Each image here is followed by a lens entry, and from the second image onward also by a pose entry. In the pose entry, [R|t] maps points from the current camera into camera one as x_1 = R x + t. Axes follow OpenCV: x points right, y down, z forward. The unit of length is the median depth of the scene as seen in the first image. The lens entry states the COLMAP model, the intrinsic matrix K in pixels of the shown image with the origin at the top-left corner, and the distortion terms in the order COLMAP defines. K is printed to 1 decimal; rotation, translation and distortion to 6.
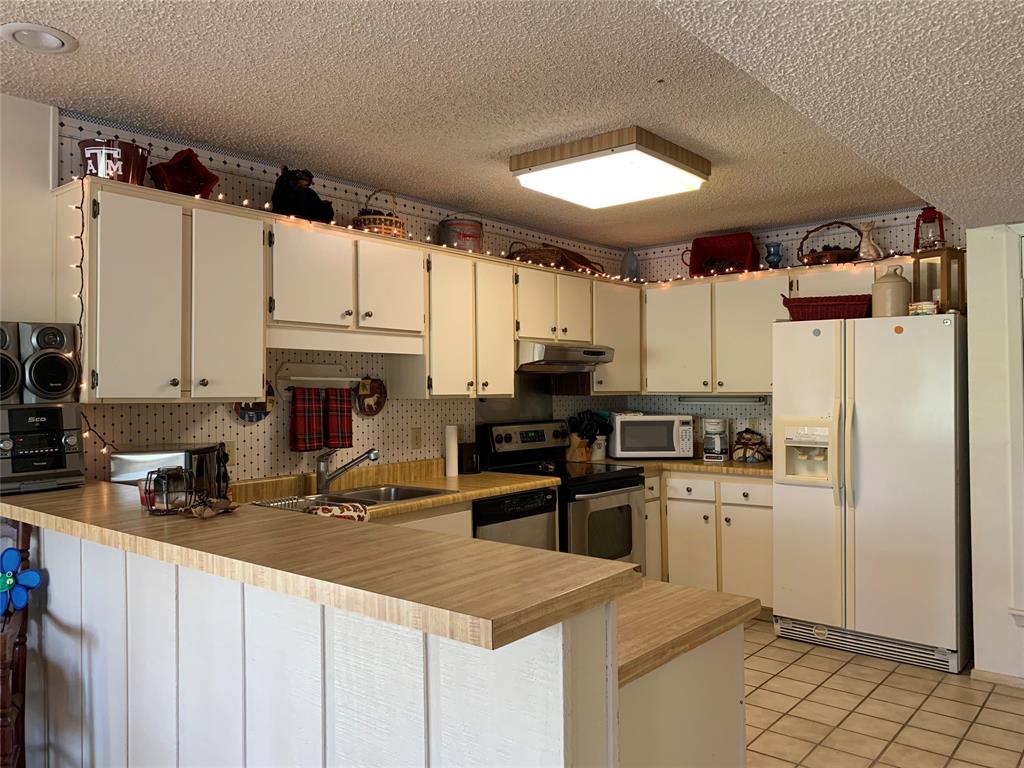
lens RADIAL K [[779.4, 0, 502.8], [0, 779.4, 380.8], [0, 0, 1]] dist [0.042602, -0.054083]
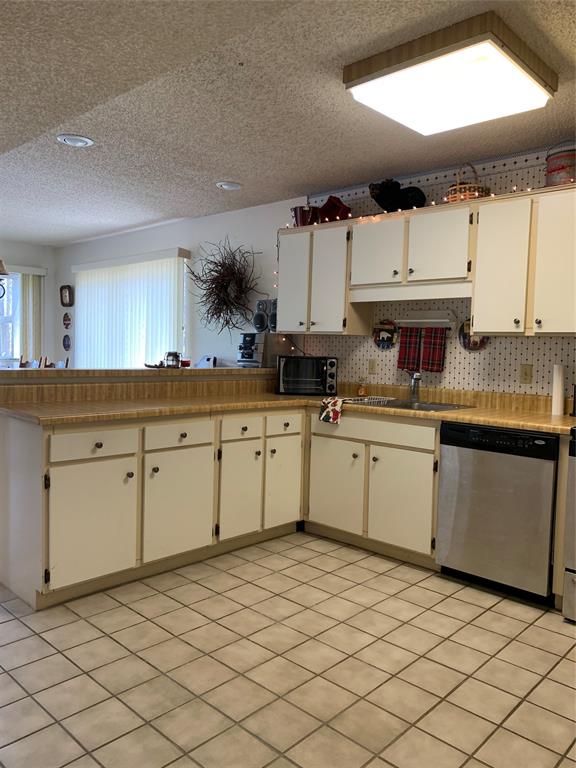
lens RADIAL K [[584.6, 0, 284.7], [0, 584.6, 388.3], [0, 0, 1]] dist [0.042602, -0.054083]
pose [[-0.054010, 0.079331, -0.995384, 0.717889], [-0.012969, 0.996699, 0.080139, 0.031743], [0.998456, 0.017238, -0.052803, 0.694277]]
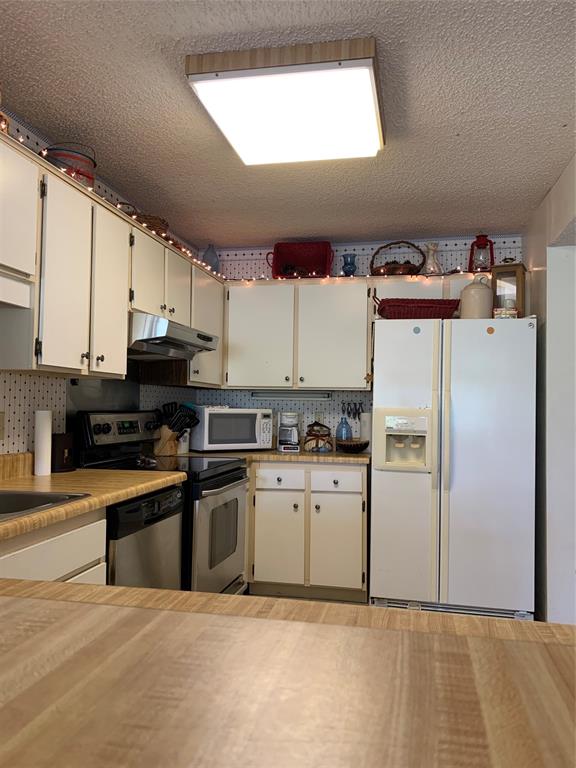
lens RADIAL K [[584.6, 0, 298.2], [0, 584.6, 382.3], [0, 0, 1]] dist [0.042602, -0.054083]
pose [[0.873368, 0.041182, 0.485317, -0.132898], [-0.026915, 0.998977, -0.036334, 0.043964], [-0.486317, 0.018671, 0.873583, 0.360172]]
